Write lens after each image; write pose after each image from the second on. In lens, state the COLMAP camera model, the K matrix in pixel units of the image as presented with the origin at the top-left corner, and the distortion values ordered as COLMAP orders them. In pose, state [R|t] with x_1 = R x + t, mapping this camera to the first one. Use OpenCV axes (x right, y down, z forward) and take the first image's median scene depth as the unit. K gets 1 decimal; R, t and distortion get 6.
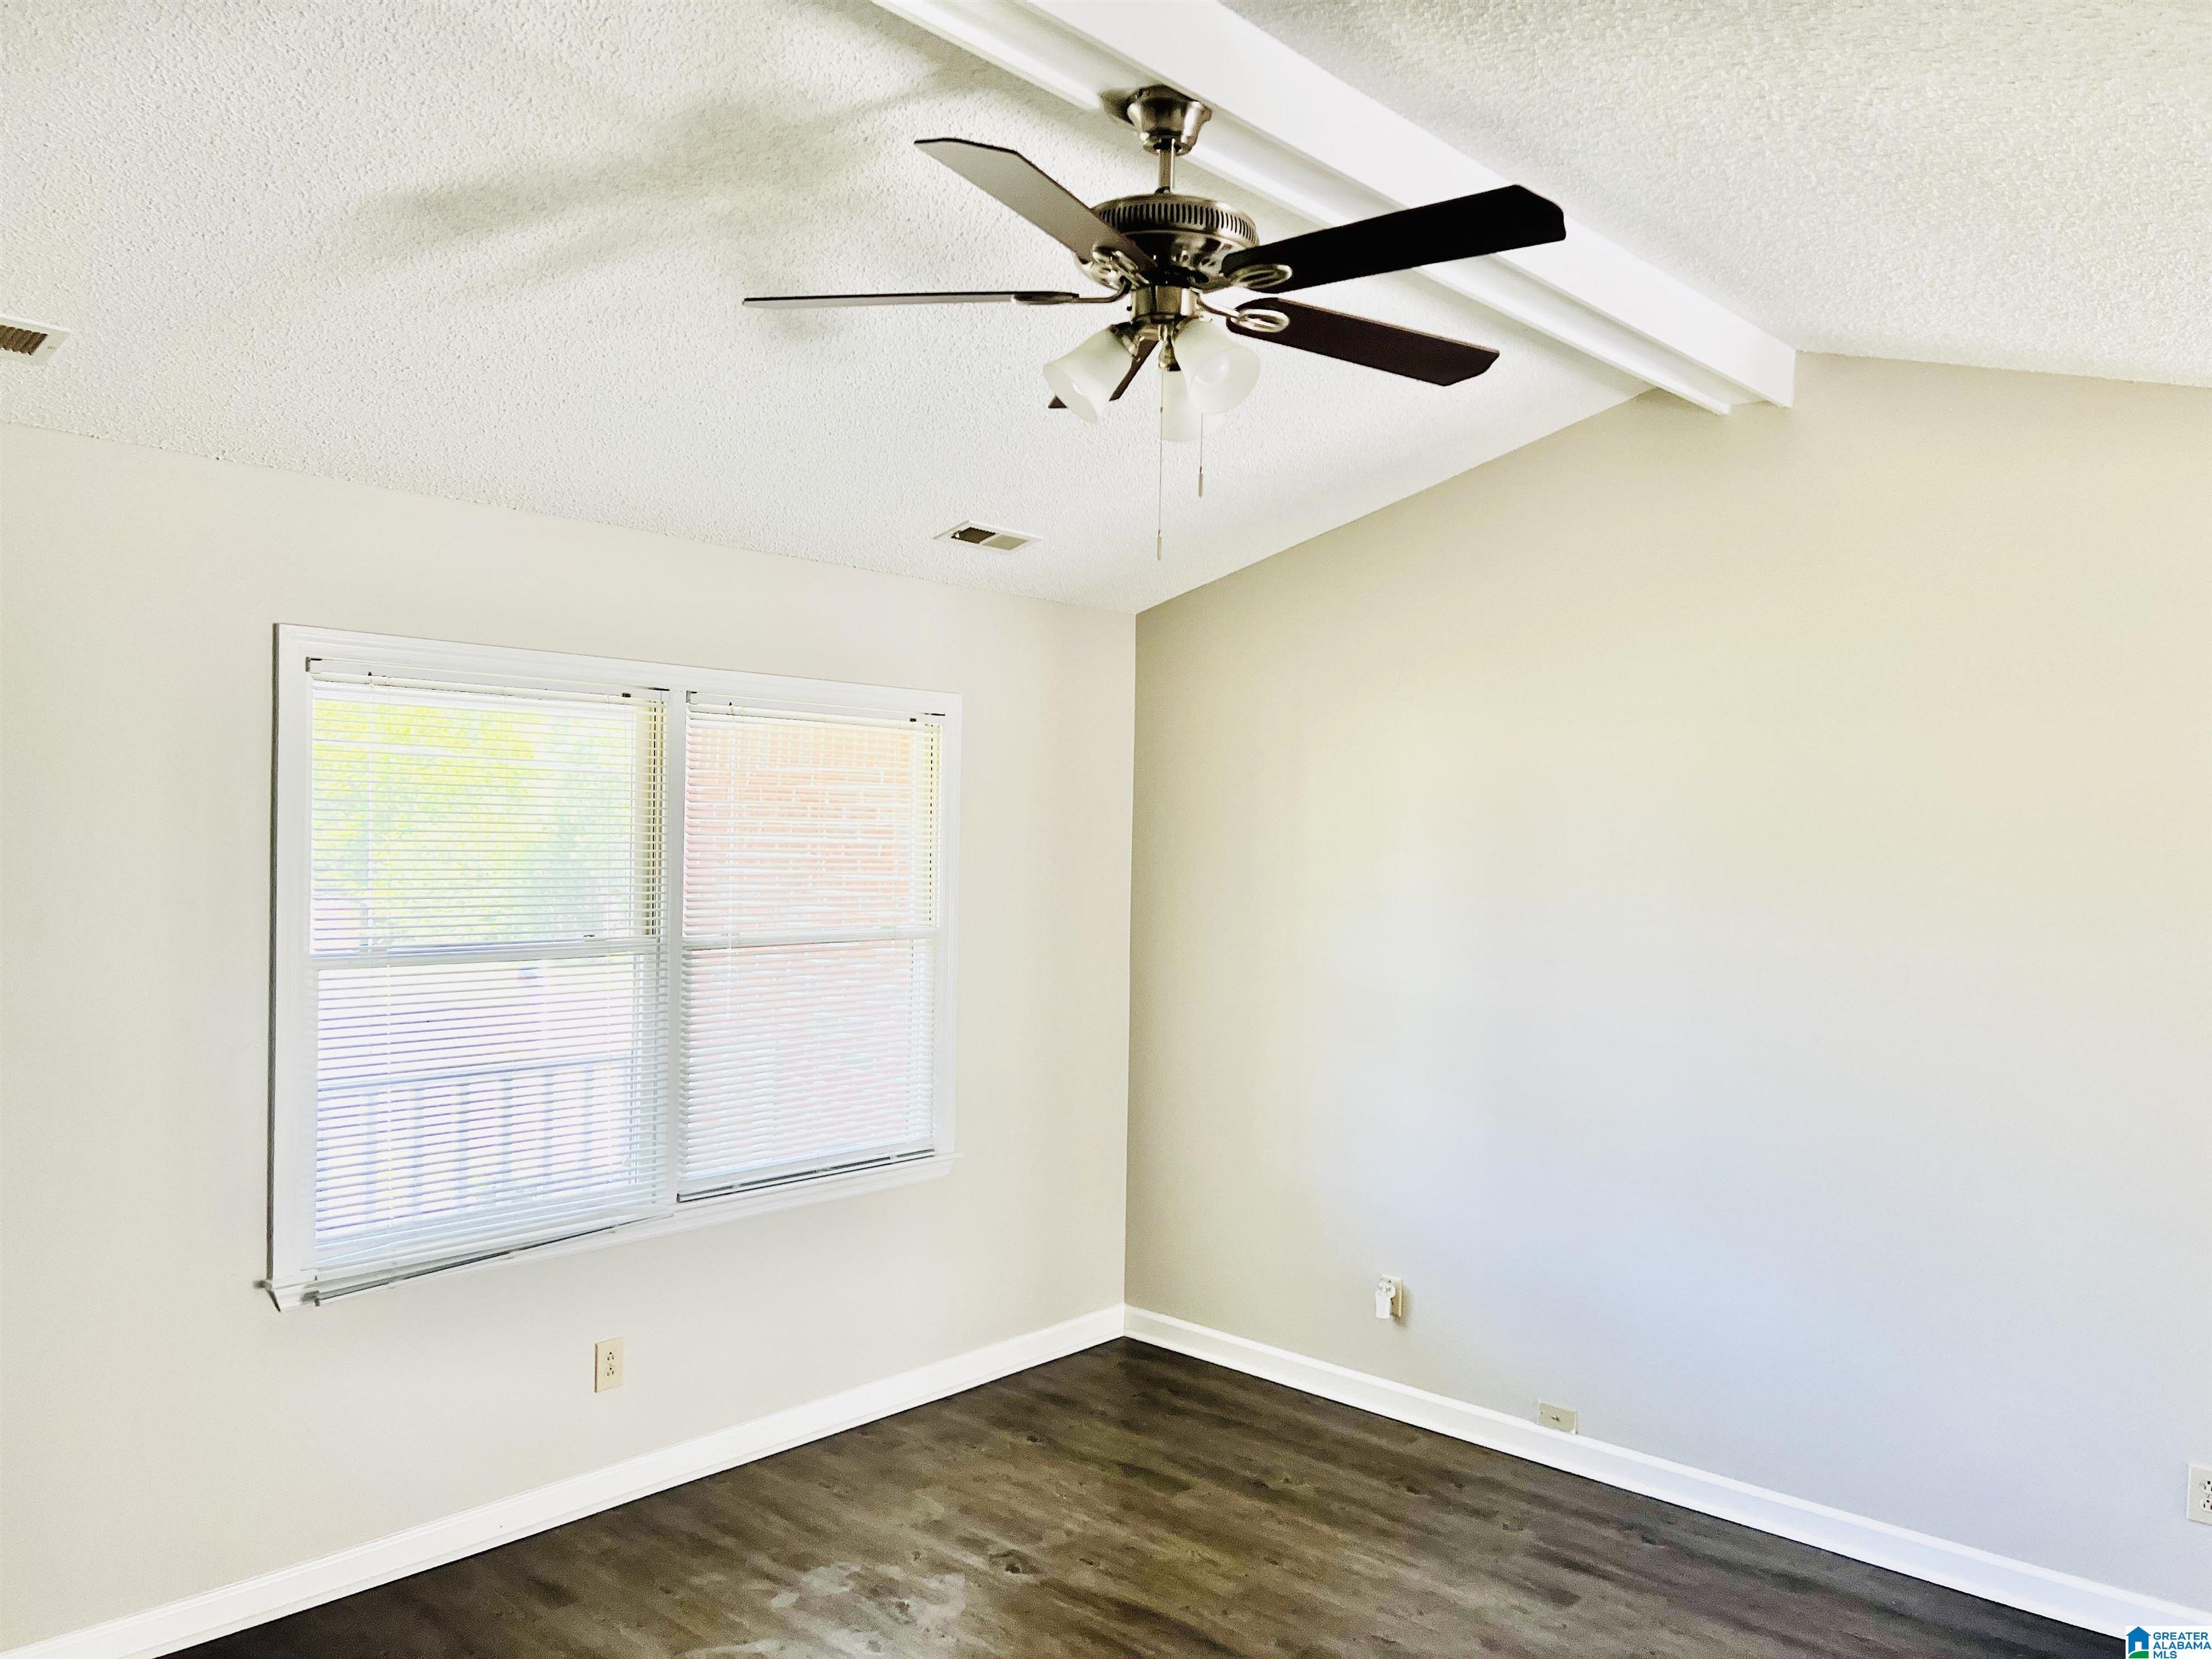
lens RADIAL K [[1667.7, 0, 1102.2], [0, 1667.7, 813.6], [0, 0, 1]] dist [0.041730, -0.023459]
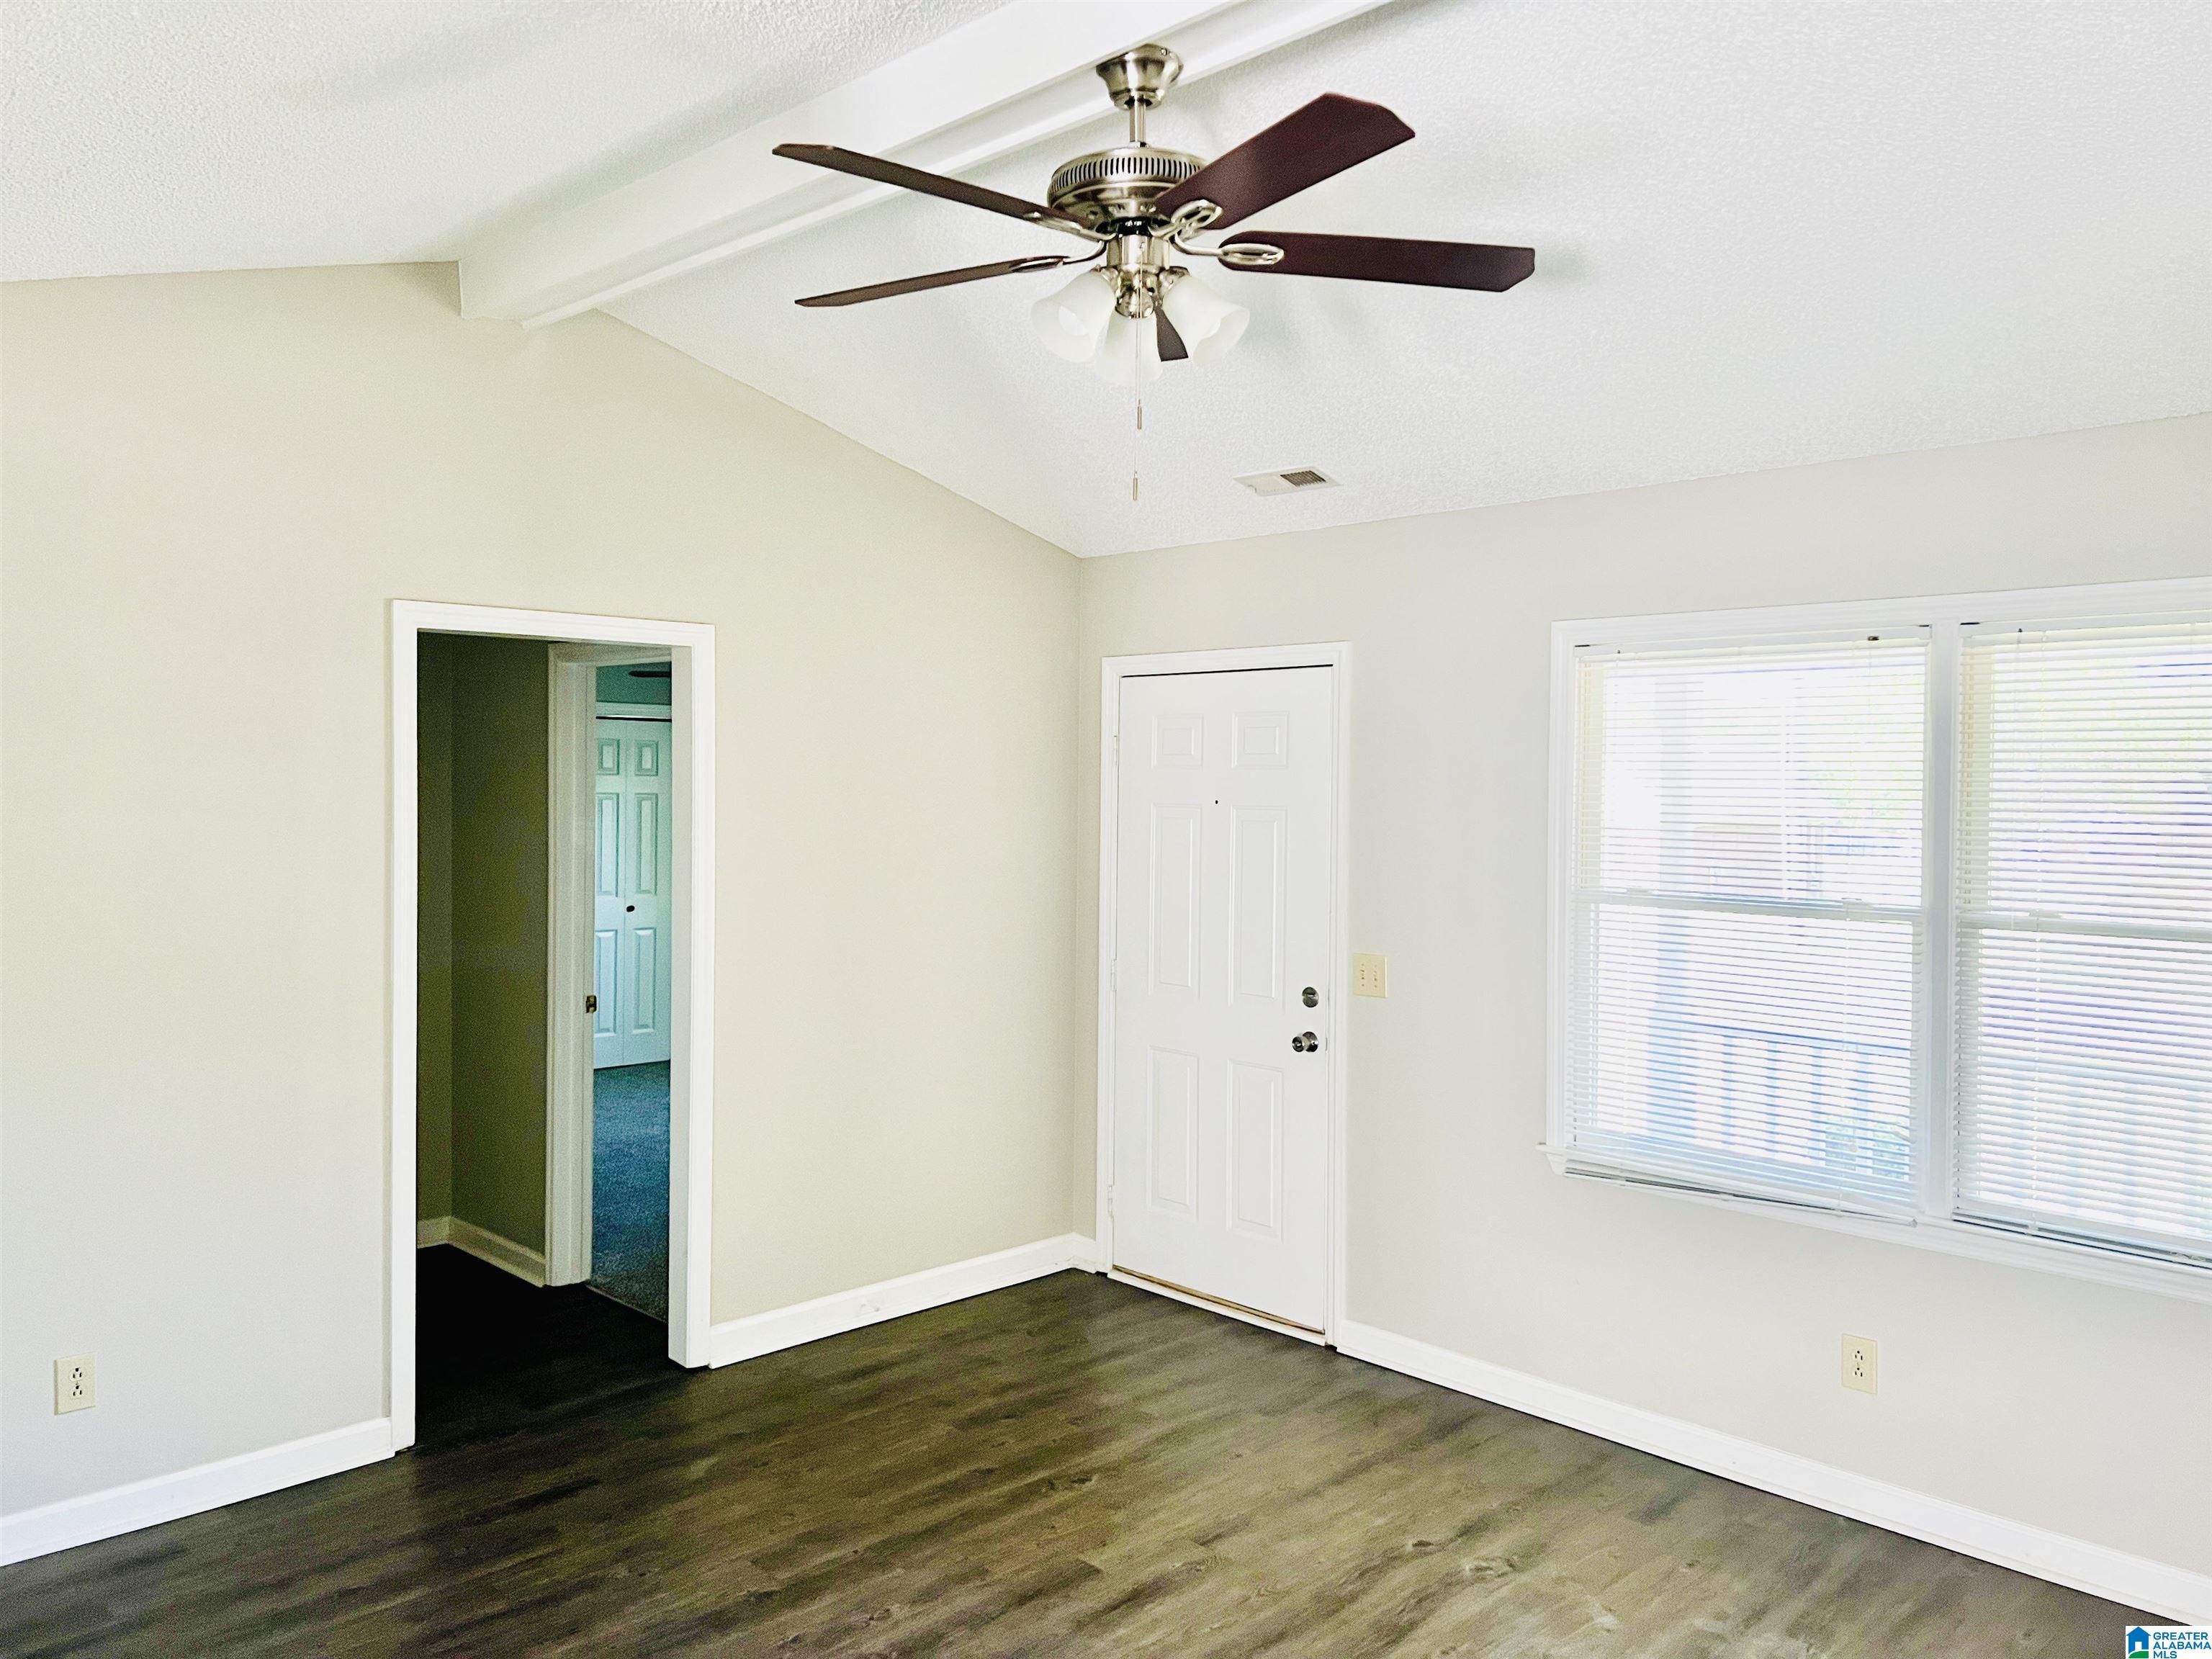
lens RADIAL K [[1667.7, 0, 1127.5], [0, 1667.7, 786.7], [0, 0, 1]] dist [0.041730, -0.023459]
pose [[-0.072433, -0.013011, -0.997288, 0.665477], [0.003798, 0.999904, -0.013321, 0.021081], [0.997366, -0.004752, -0.072377, 0.667319]]
